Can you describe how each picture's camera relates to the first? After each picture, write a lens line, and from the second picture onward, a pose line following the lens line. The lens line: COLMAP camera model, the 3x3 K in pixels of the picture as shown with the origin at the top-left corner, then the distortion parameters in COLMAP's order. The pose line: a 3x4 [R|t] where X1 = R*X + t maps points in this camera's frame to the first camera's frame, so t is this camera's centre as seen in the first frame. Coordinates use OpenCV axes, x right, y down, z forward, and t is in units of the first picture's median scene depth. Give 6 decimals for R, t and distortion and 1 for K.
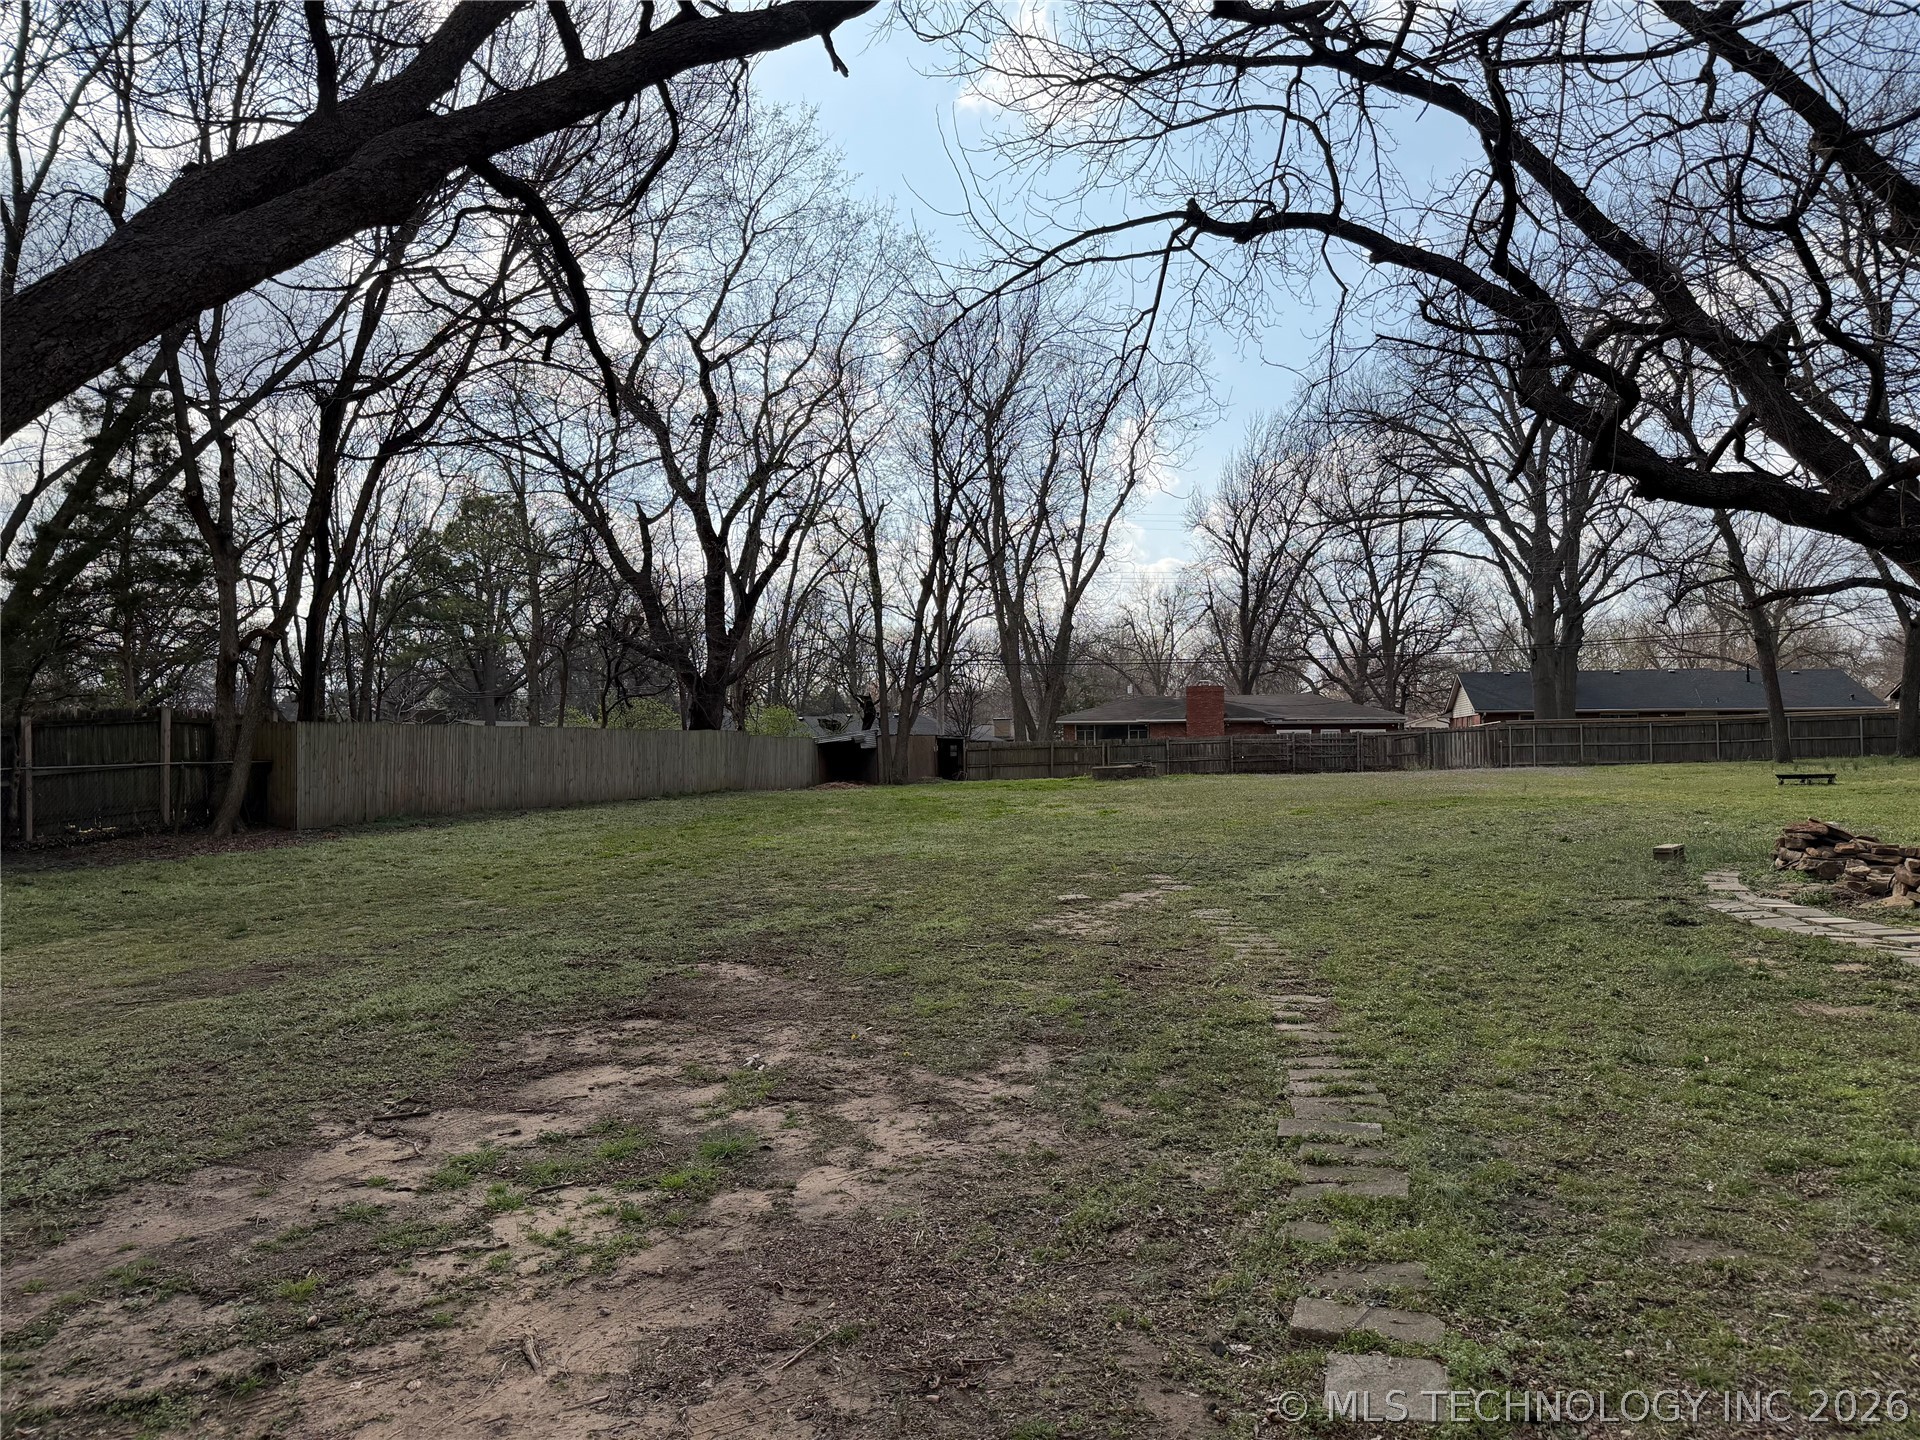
lens RADIAL K [[1342.5, 0, 954.7], [0, 1342.5, 734.5], [0, 0, 1]] dist [0.073126, -0.099914]
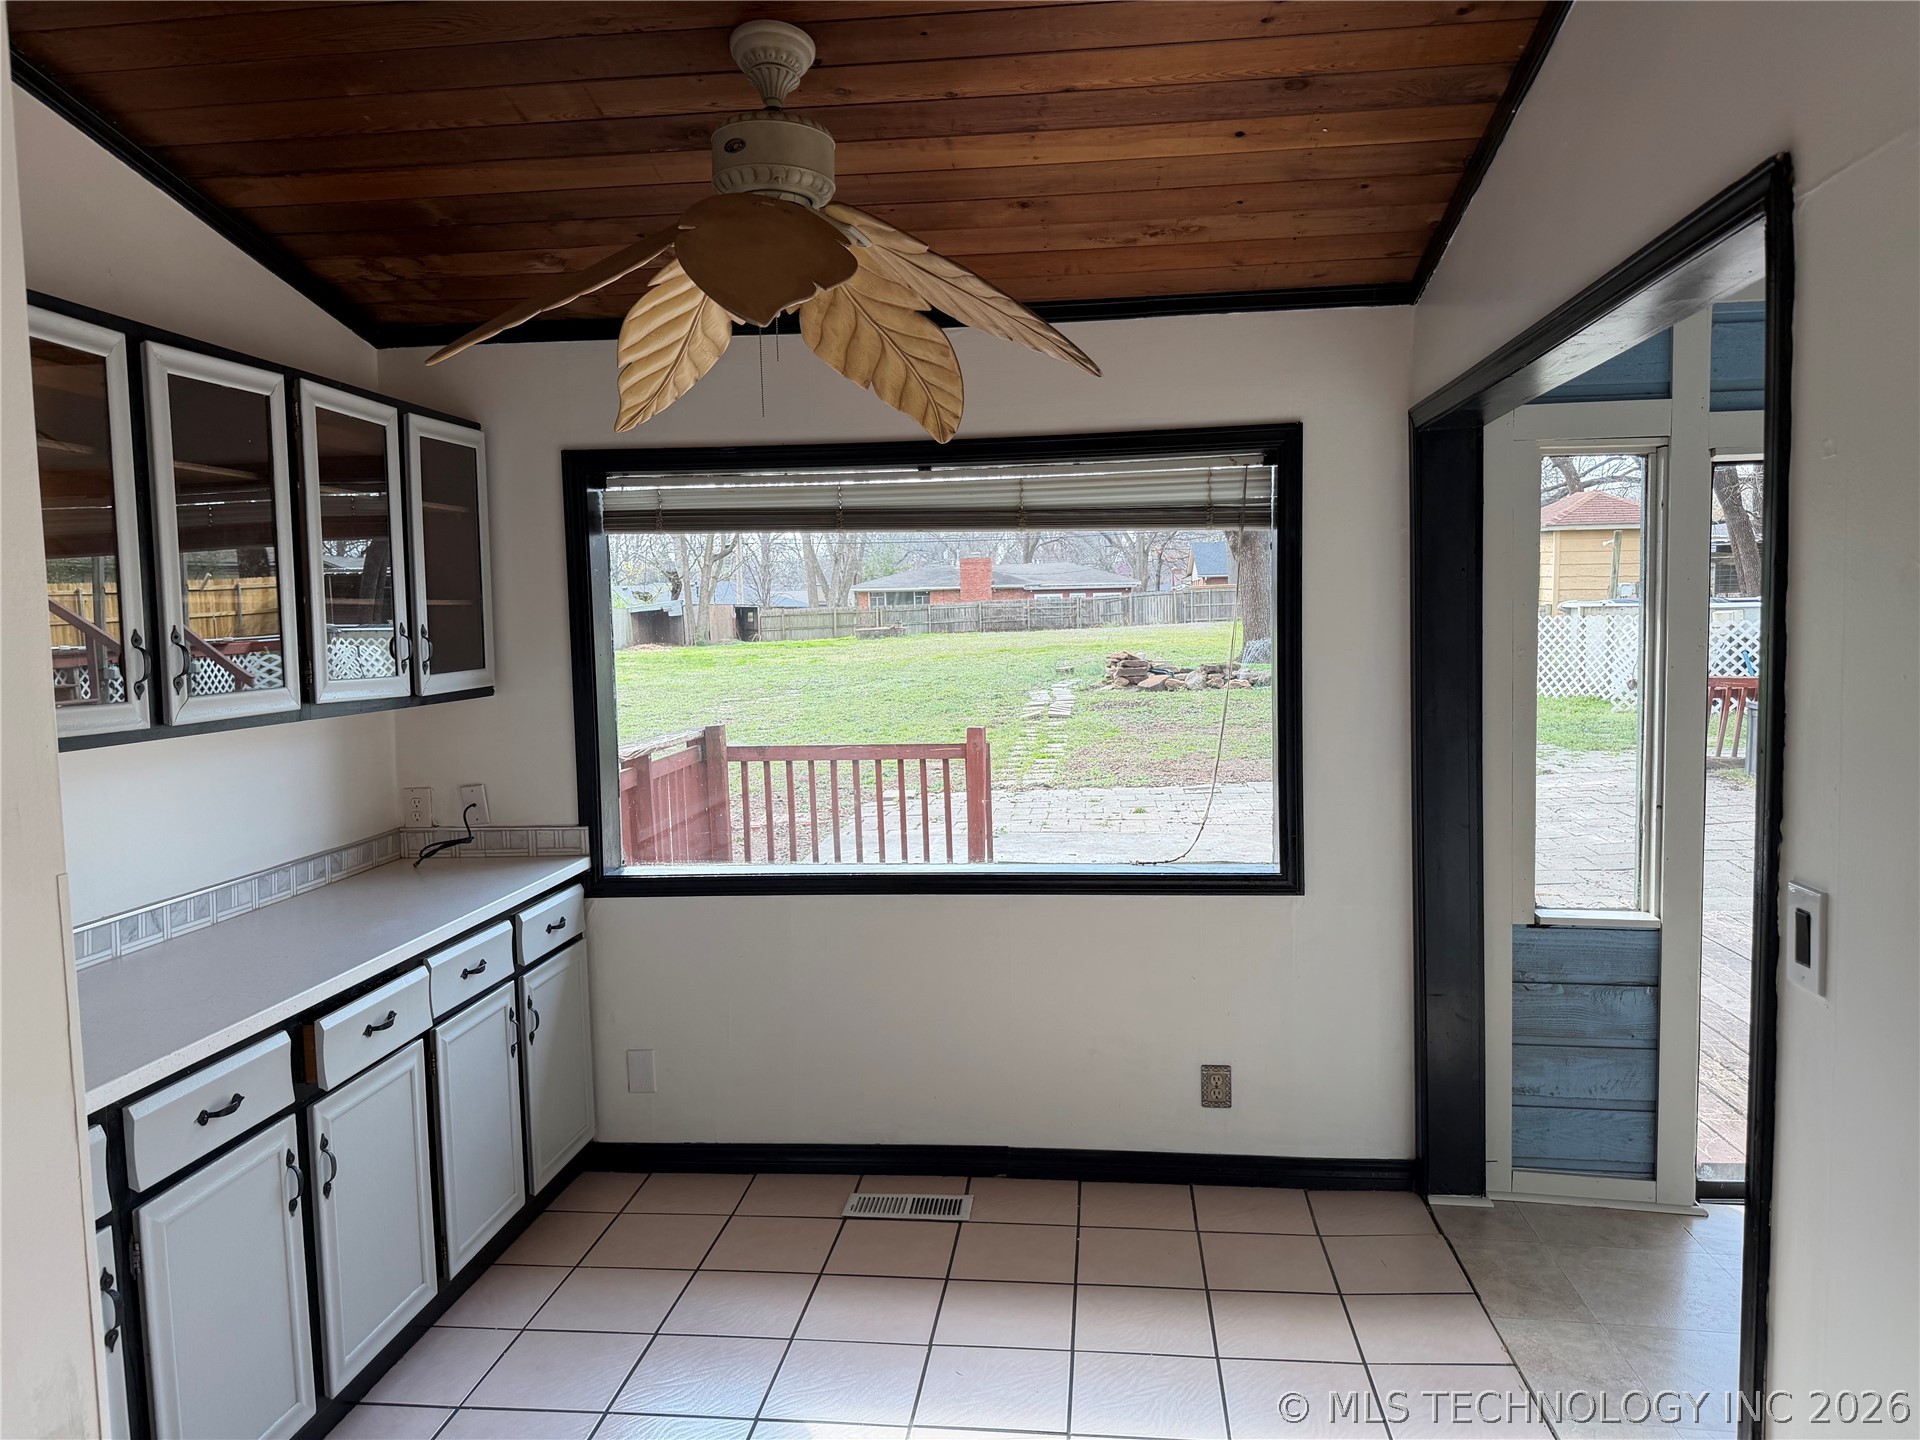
lens RADIAL K [[1342.5, 0, 967.6], [0, 1342.5, 715.5], [0, 0, 1]] dist [0.073126, -0.099914]
pose [[0.991323, -0.023766, 0.129286, 0.183953], [0.012069, 0.995821, 0.090522, -0.035114], [-0.130897, -0.088176, 0.987467, -1.223540]]
